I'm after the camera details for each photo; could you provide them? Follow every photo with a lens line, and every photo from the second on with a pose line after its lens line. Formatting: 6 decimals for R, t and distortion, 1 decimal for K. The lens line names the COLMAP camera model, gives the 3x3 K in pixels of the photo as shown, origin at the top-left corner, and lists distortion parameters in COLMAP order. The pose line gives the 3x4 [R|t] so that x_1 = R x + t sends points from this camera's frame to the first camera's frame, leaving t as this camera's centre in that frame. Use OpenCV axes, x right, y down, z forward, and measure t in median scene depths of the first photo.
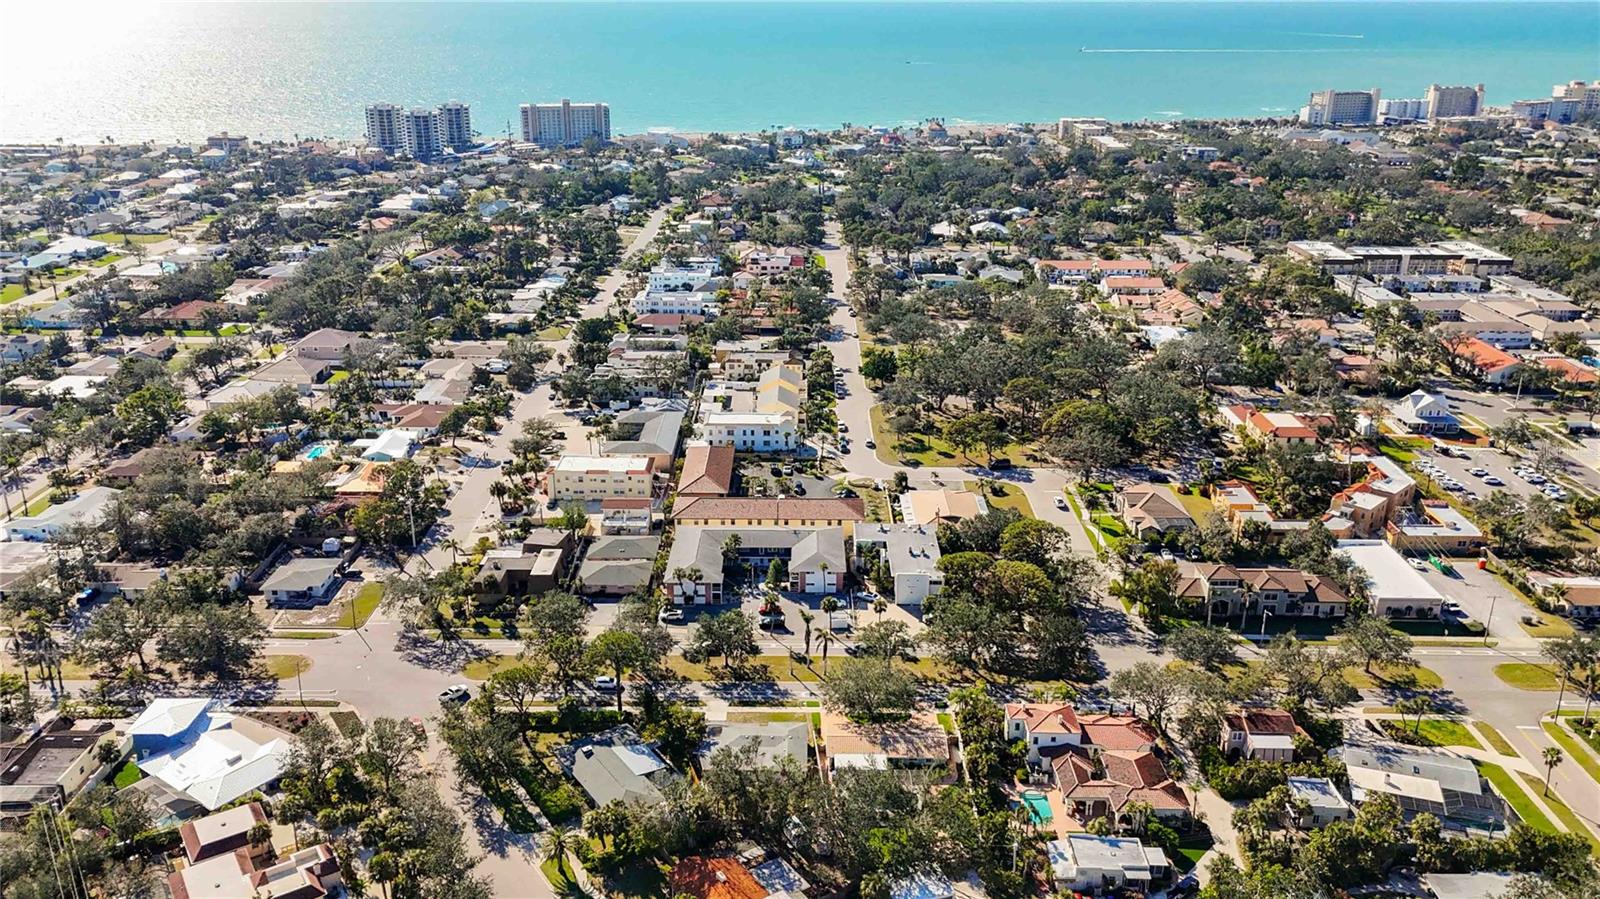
lens RADIAL K [[1261.2, 0, 800.0], [0, 1261.2, 449.5], [0, 0, 1]] dist [0.070045, -0.062060]
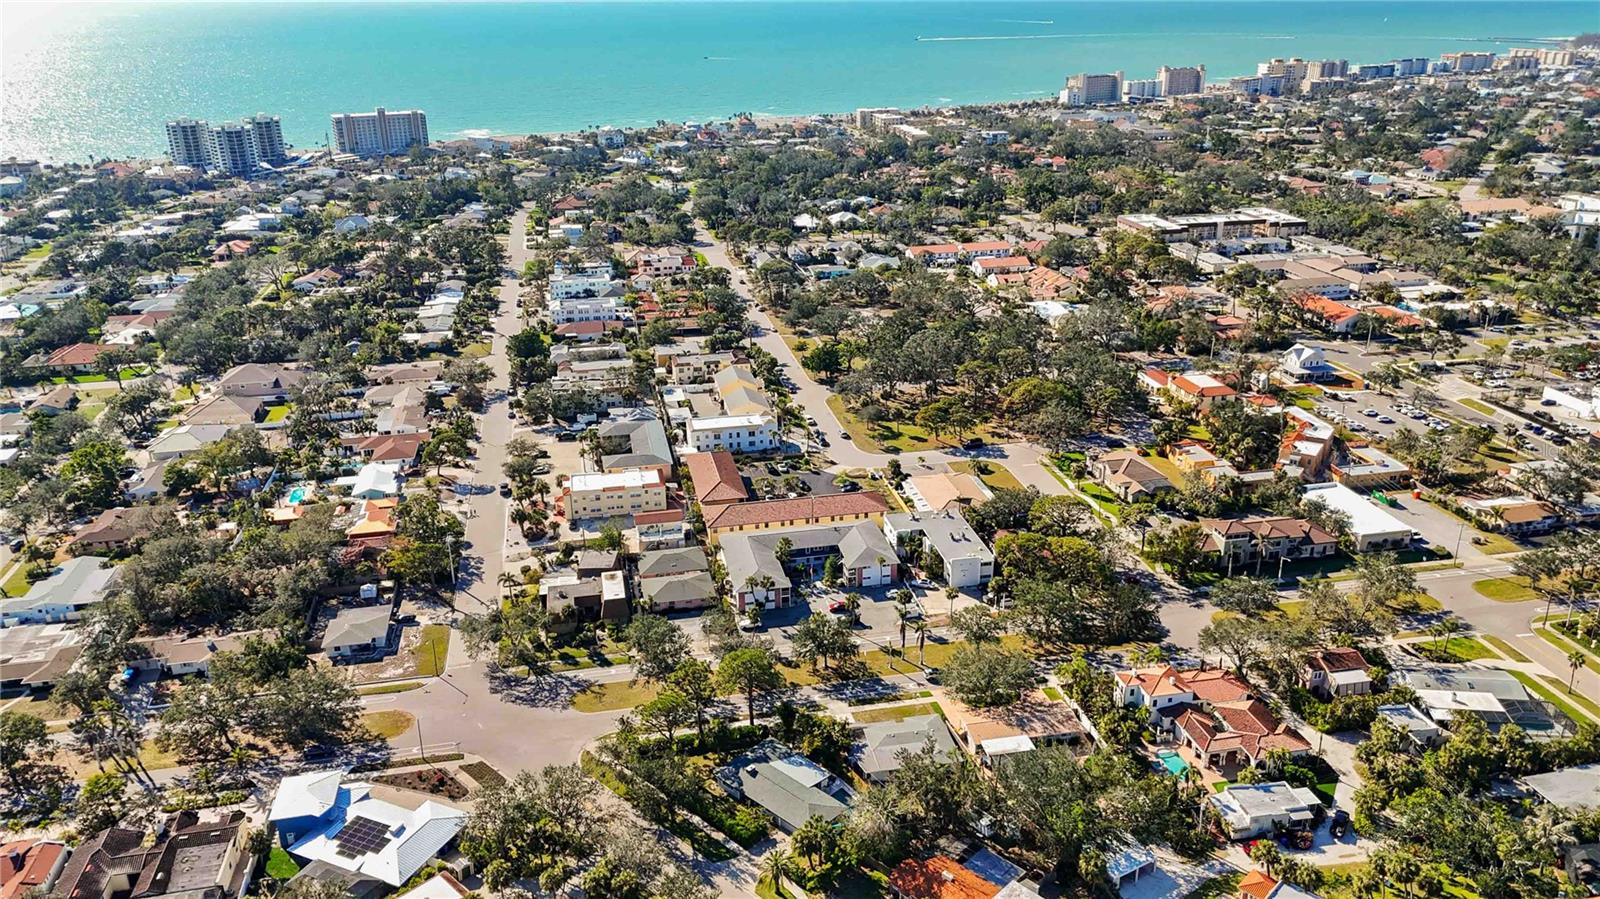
lens RADIAL K [[1186.8, 0, 800.0], [0, 1186.8, 449.5], [0, 0, 1]] dist [0.067359, -0.058131]
pose [[0.978787, -0.091838, 0.183144, -0.166616], [0.087568, 0.995667, 0.031281, -0.027118], [-0.185224, -0.014580, 0.982588, 0.031897]]
